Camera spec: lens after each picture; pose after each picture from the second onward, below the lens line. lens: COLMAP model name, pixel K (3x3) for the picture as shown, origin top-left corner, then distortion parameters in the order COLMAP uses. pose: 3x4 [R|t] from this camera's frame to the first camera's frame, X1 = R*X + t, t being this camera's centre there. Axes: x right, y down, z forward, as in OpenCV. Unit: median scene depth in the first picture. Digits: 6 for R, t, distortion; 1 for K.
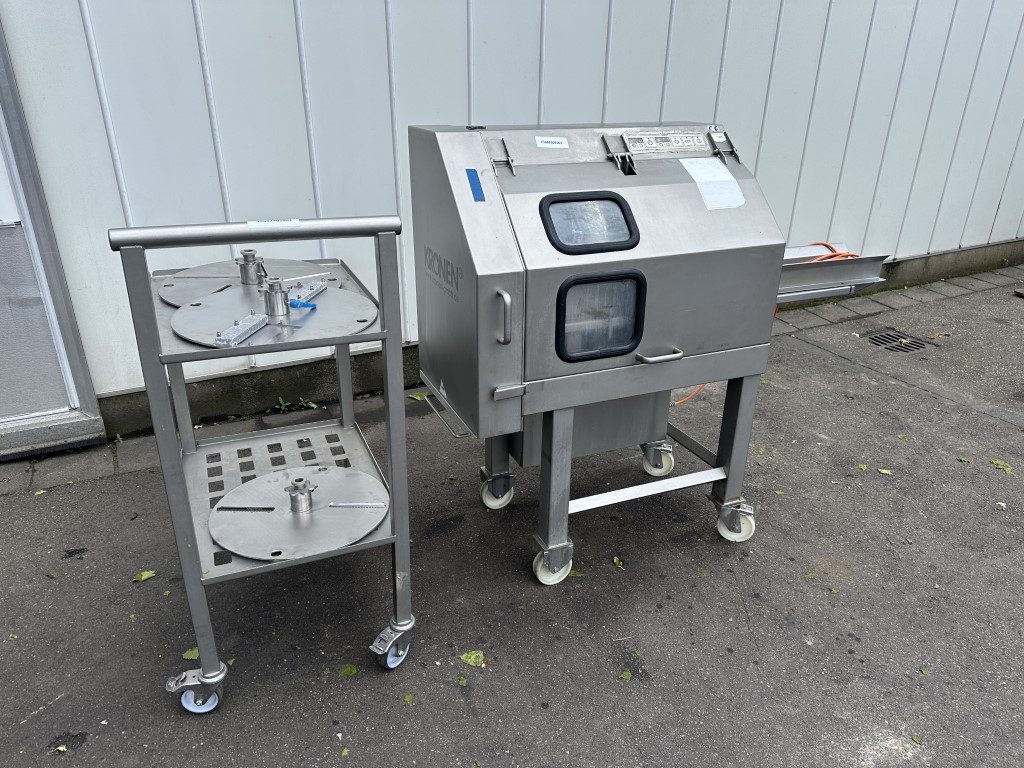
lens RADIAL K [[711.3, 0, 506.2], [0, 711.3, 386.8], [0, 0, 1]] dist [0.009395, -0.013230]
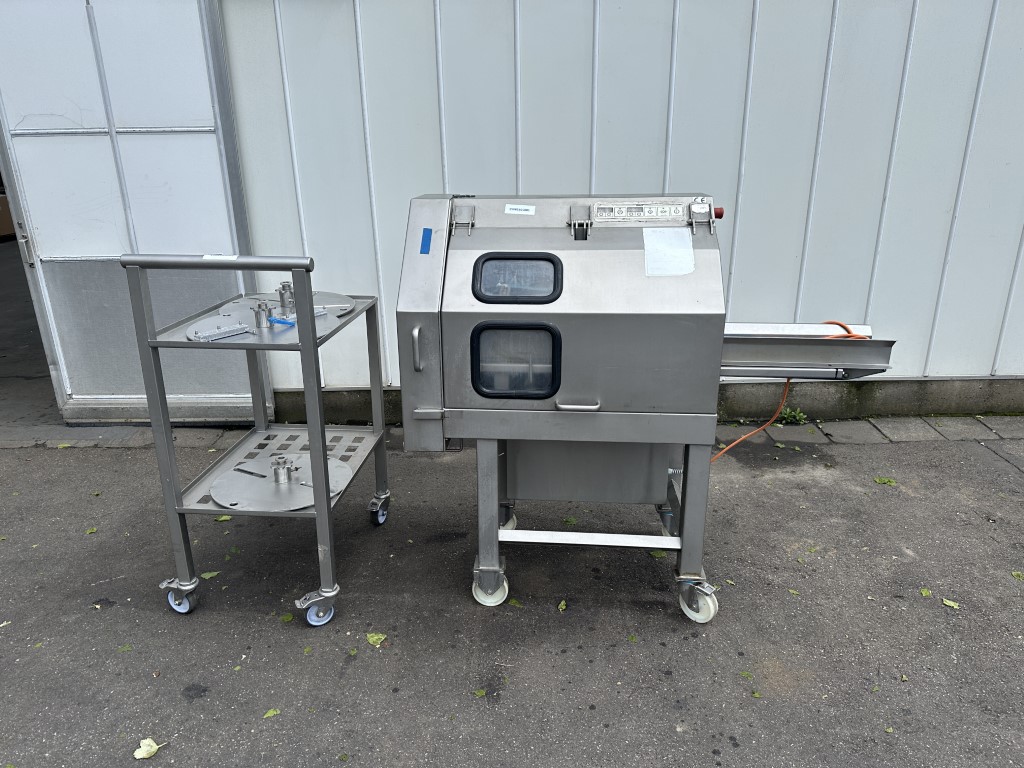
lens RADIAL K [[711.3, 0, 503.5], [0, 711.3, 375.4], [0, 0, 1]] dist [0.009395, -0.013230]
pose [[0.887541, 0.123982, -0.443733, 0.583285], [-0.169997, 0.983280, -0.065288, 0.000217], [0.428219, 0.133379, 0.893778, -0.004077]]
